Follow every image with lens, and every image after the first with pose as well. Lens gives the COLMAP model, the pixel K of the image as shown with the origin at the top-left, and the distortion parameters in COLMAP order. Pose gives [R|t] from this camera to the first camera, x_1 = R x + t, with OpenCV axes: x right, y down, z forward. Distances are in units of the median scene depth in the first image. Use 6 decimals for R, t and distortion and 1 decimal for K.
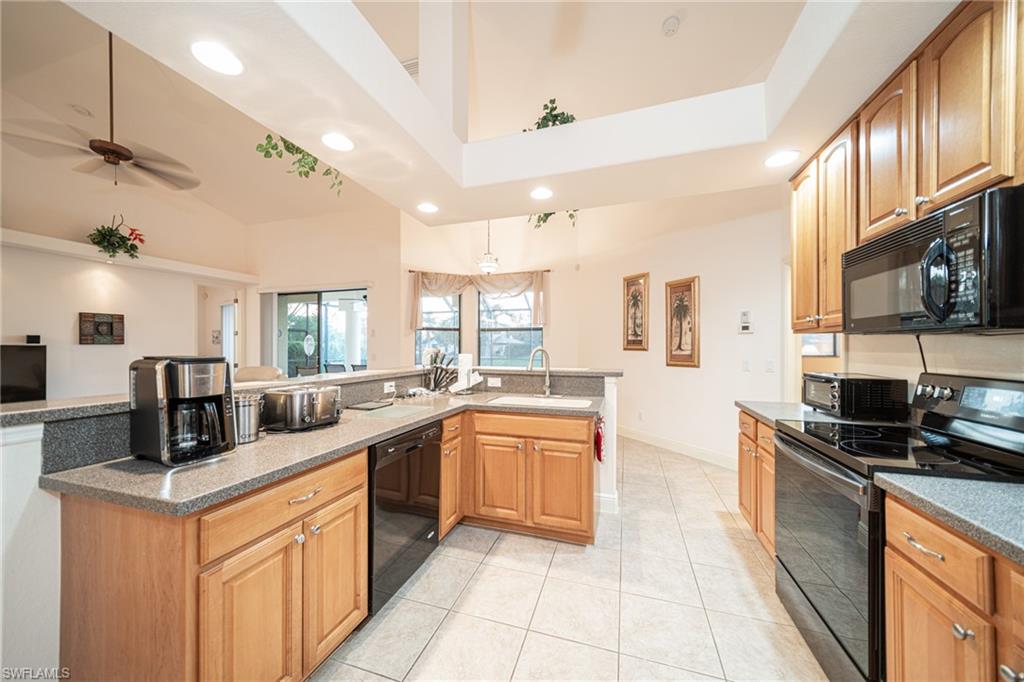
lens RADIAL K [[357.6, 0, 506.4], [0, 357.6, 346.3], [0, 0, 1]] dist [0.001819, -0.000567]
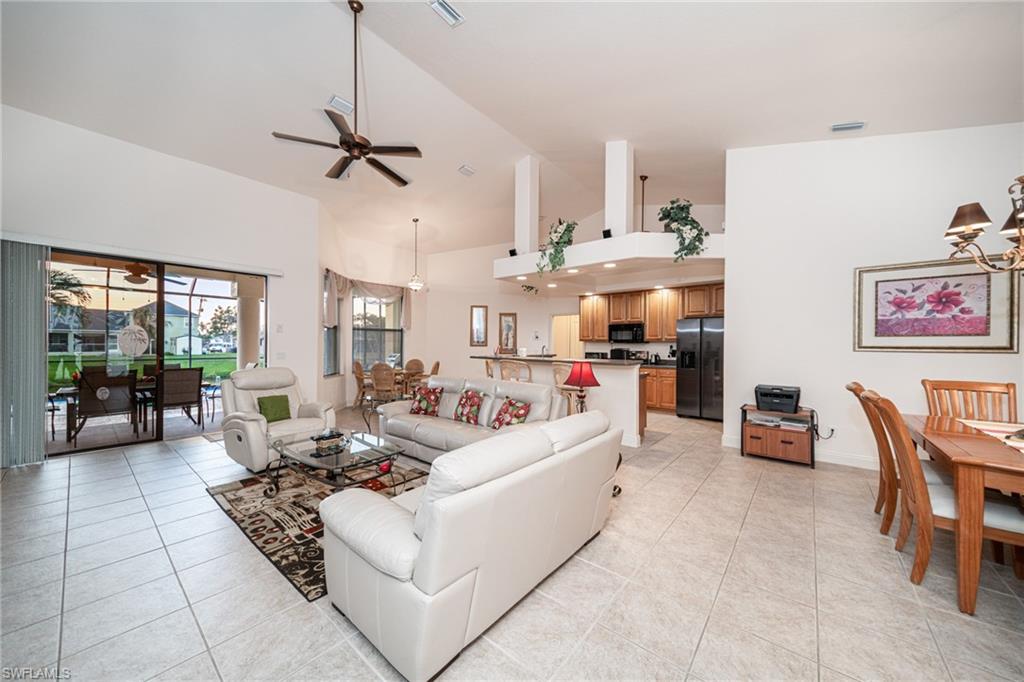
lens RADIAL K [[357.6, 0, 509.1], [0, 357.6, 343.8], [0, 0, 1]] dist [0.001819, -0.000567]
pose [[0.364025, 0.002971, 0.931384, -1.295661], [-0.007662, 0.999971, -0.000196, -0.002275], [-0.931358, -0.007065, 0.364037, 0.187643]]
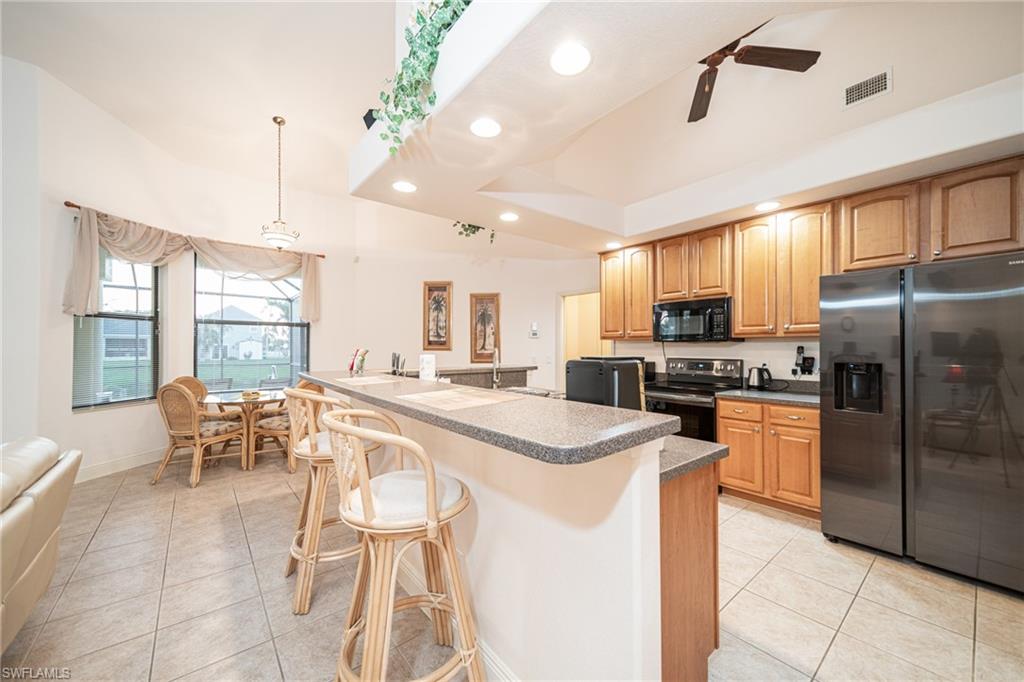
lens RADIAL K [[390.6, 0, 514.9], [0, 390.6, 345.0], [0, 0, 1]] dist [0.002557, 0.000096]
pose [[0.523950, 0.004705, 0.851736, -0.537592], [-0.001859, 0.999989, -0.004381, 0.000000], [-0.851747, 0.000712, 0.523953, 0.169293]]
